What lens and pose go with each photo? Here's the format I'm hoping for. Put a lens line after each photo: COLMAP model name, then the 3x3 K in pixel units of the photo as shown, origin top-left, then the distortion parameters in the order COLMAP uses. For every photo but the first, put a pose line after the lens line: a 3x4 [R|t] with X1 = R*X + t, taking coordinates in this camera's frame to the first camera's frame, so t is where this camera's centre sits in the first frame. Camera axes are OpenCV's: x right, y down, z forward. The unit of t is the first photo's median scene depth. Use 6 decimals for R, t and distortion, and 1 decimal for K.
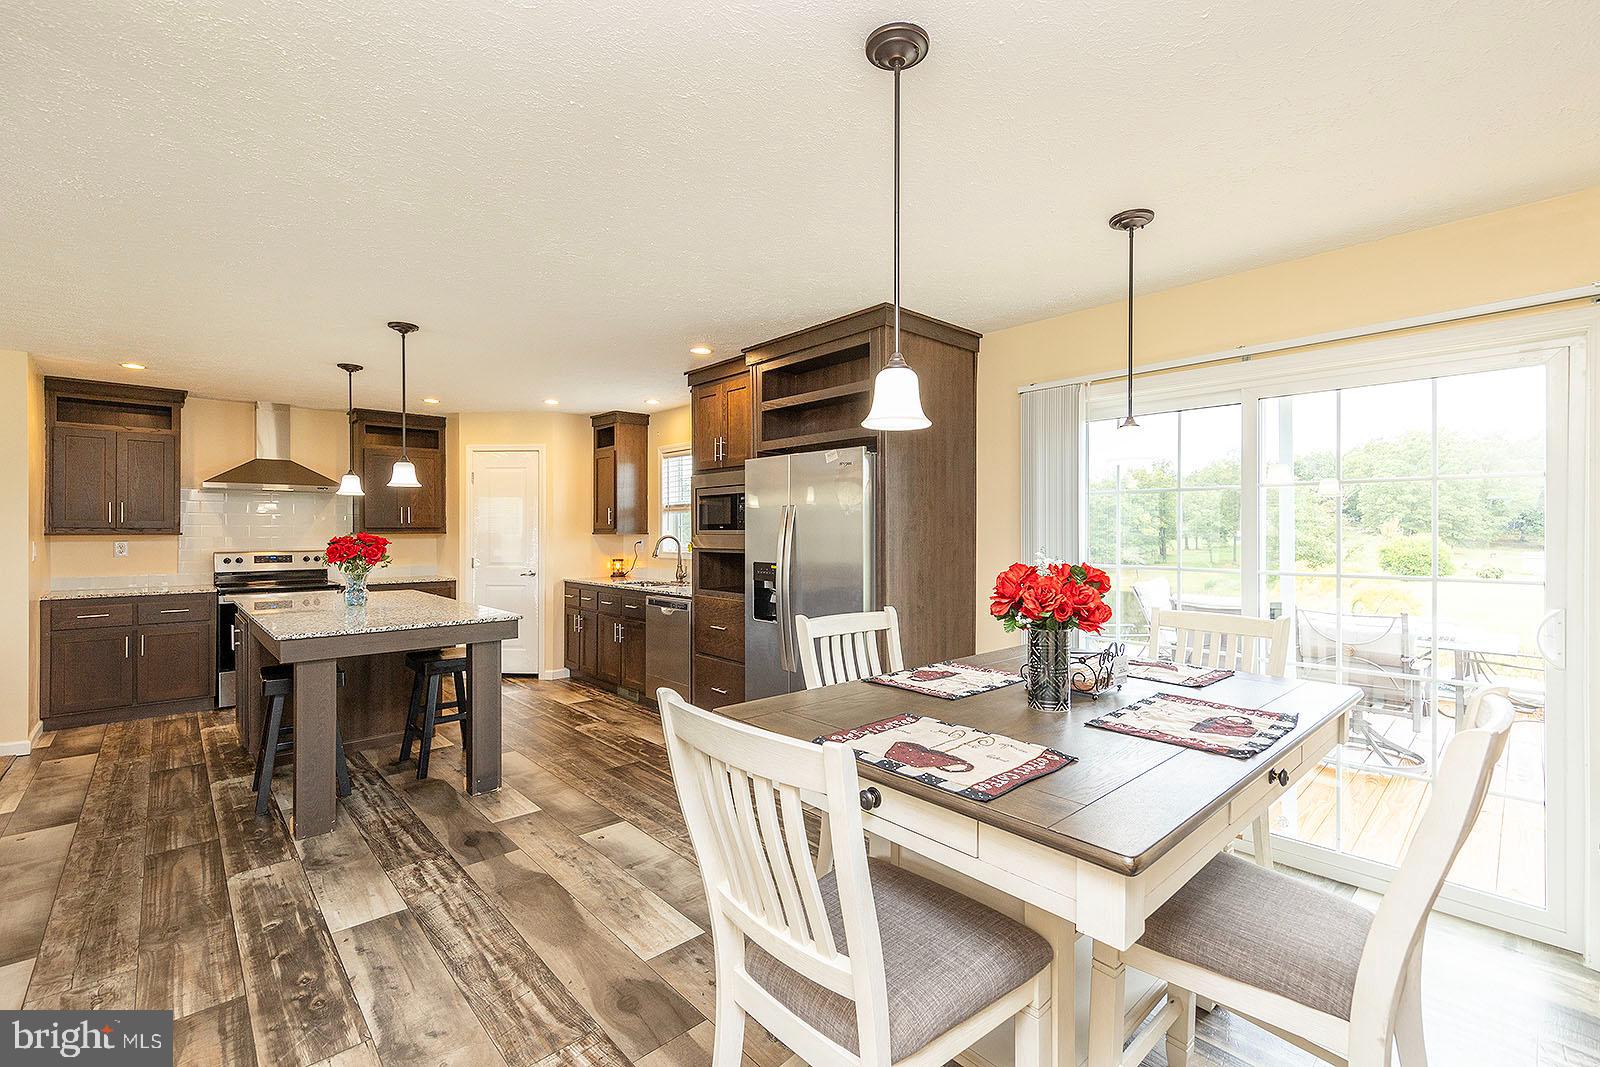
lens RADIAL K [[694.7, 0, 824.4], [0, 694.7, 529.7], [0, 0, 1]] dist [0.006970, -0.000549]
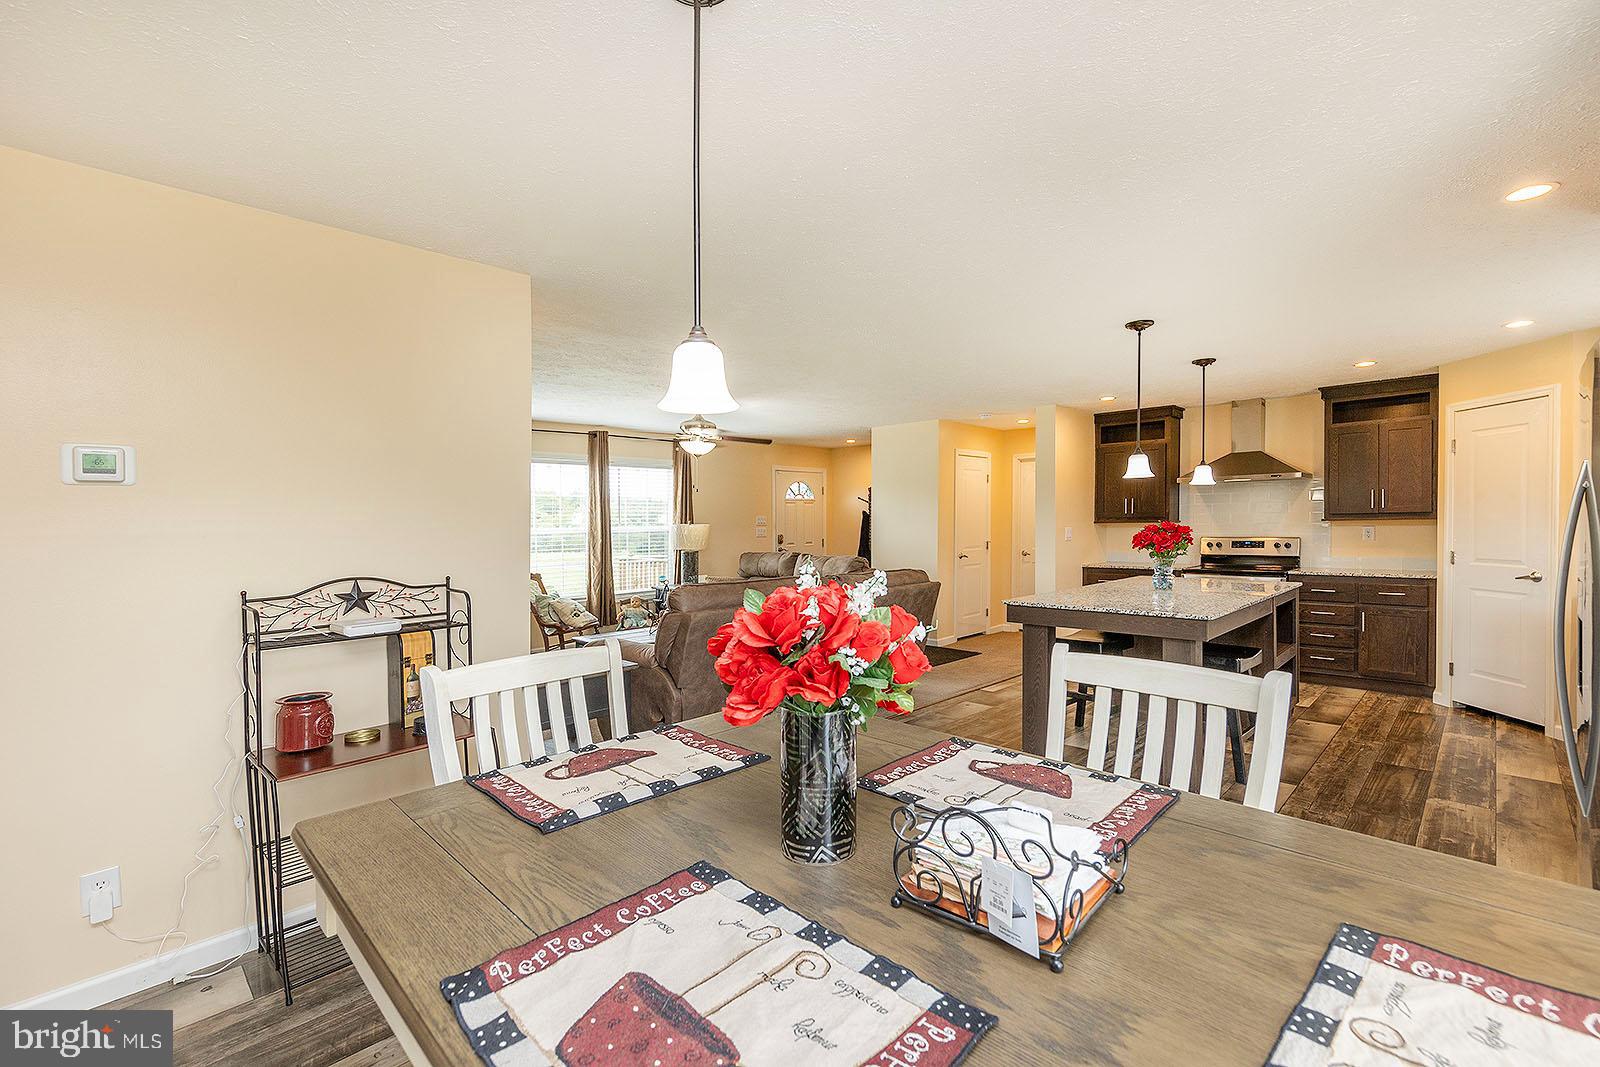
lens RADIAL K [[672.6, 0, 777.2], [0, 672.6, 558.5], [0, 0, 1]] dist [0.000754, -0.000240]
pose [[0.016037, 0.050216, -0.998610, 0.257360], [0.016172, 0.998594, 0.050475, -0.000182], [0.999741, -0.016959, 0.015202, 0.297119]]
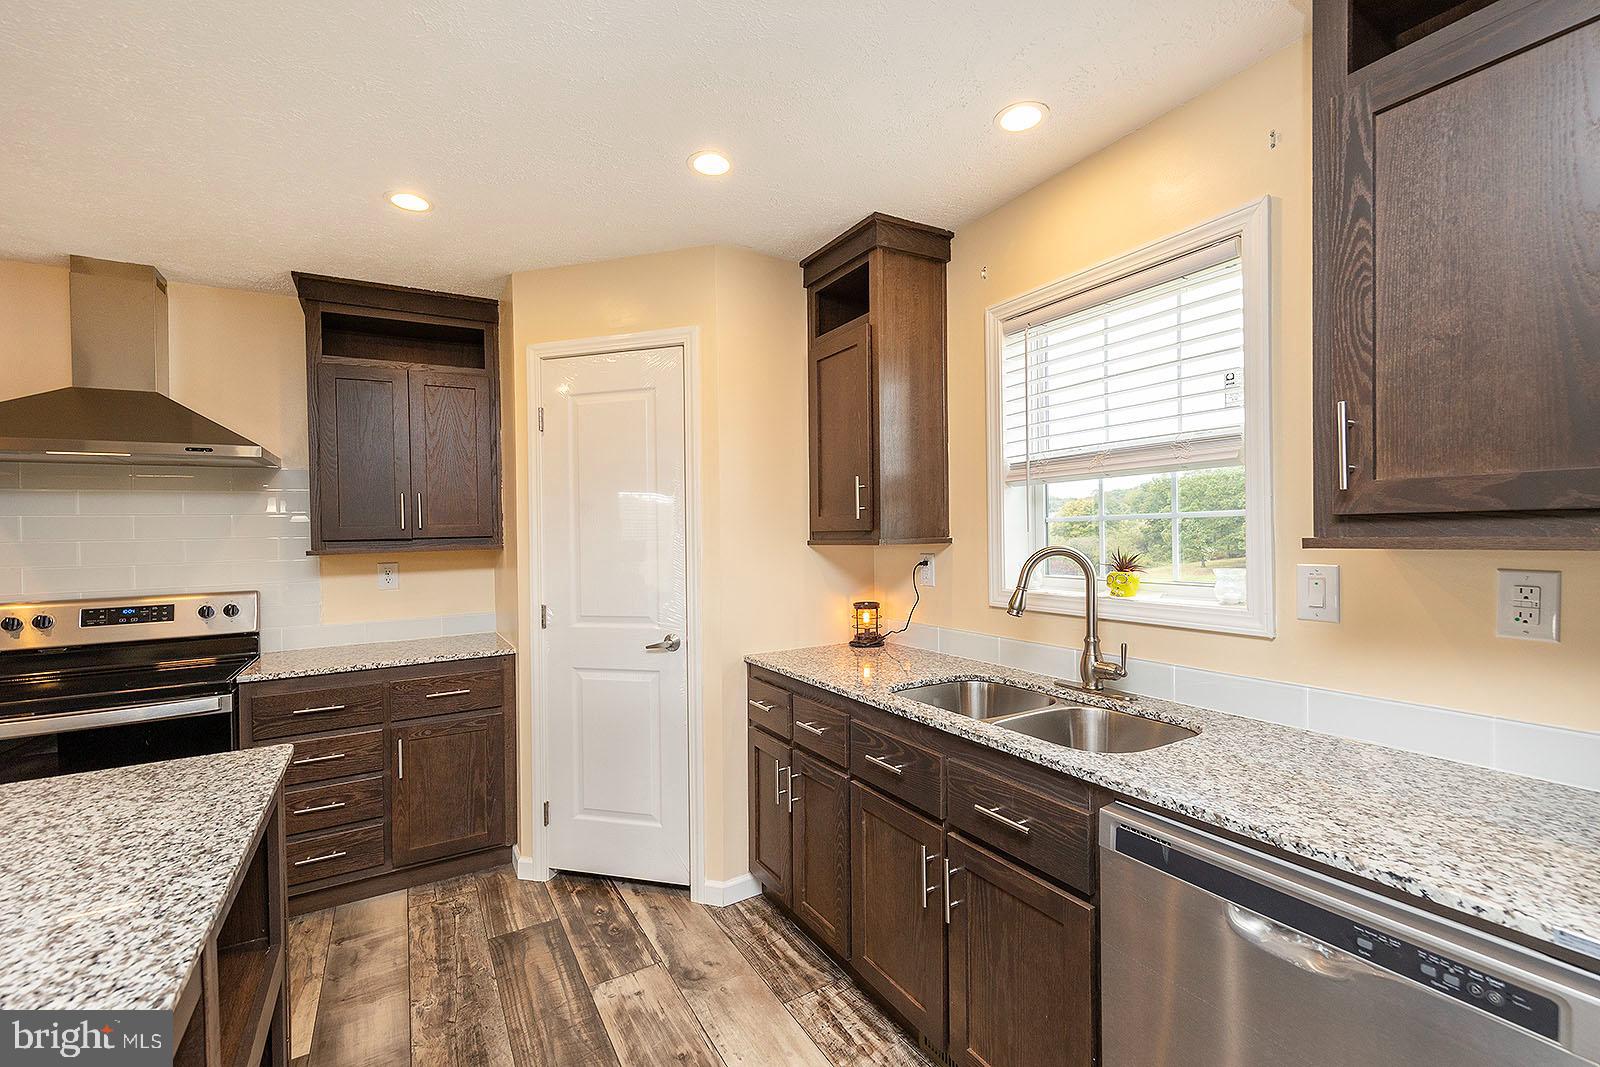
lens RADIAL K [[702.4, 0, 857.0], [0, 702.4, 516.5], [0, 0, 1]] dist [0.008005, -0.000182]
pose [[0.984833, -0.025212, -0.171662, -0.281098], [0.022062, 0.999552, -0.020238, -0.001616], [0.172095, 0.016144, 0.984948, 0.712096]]
